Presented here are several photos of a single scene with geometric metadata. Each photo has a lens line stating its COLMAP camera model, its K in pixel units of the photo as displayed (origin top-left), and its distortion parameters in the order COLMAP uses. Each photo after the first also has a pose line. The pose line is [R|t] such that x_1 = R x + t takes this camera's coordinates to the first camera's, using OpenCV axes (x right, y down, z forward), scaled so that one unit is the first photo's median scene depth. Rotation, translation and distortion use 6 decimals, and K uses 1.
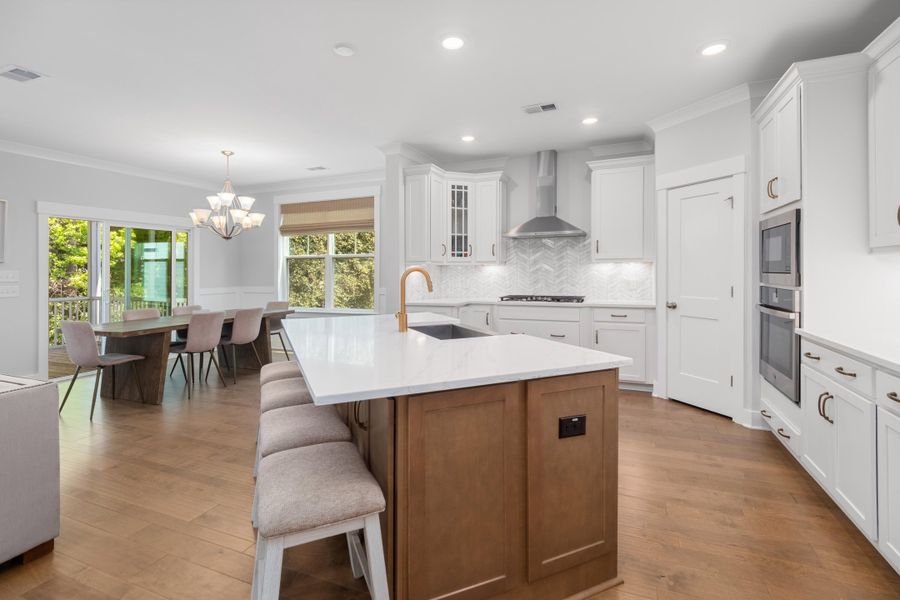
lens RADIAL K [[415.4, 0, 441.8], [0, 415.4, 272.2], [0, 0, 1]] dist [-0.003742, -0.001689]
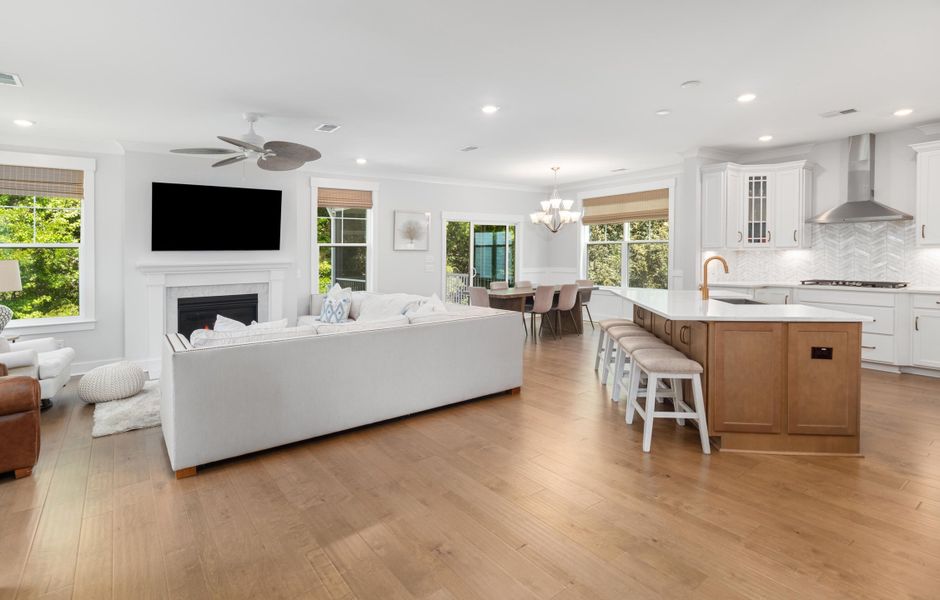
lens RADIAL K [[448.4, 0, 477.7], [0, 448.4, 261.4], [0, 0, 1]] dist [-0.002215, -0.002005]
pose [[0.862304, 0.007812, -0.506331, 0.006823], [0.001918, 0.999823, 0.018693, -0.012563], [0.506388, -0.017090, 0.862137, -0.393021]]
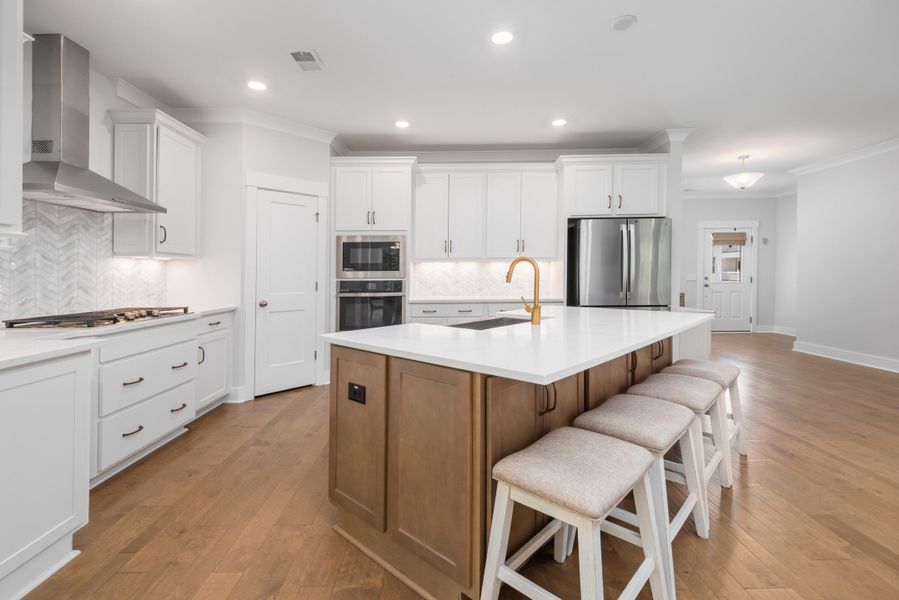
lens RADIAL K [[414.9, 0, 434.3], [0, 414.9, 292.2], [0, 0, 1]] dist [-0.003742, -0.001689]
pose [[-0.377373, -0.030978, 0.925543, -0.438451], [0.012211, 0.999187, 0.038421, 0.014279], [-0.925981, 0.025801, -0.376688, 0.786439]]
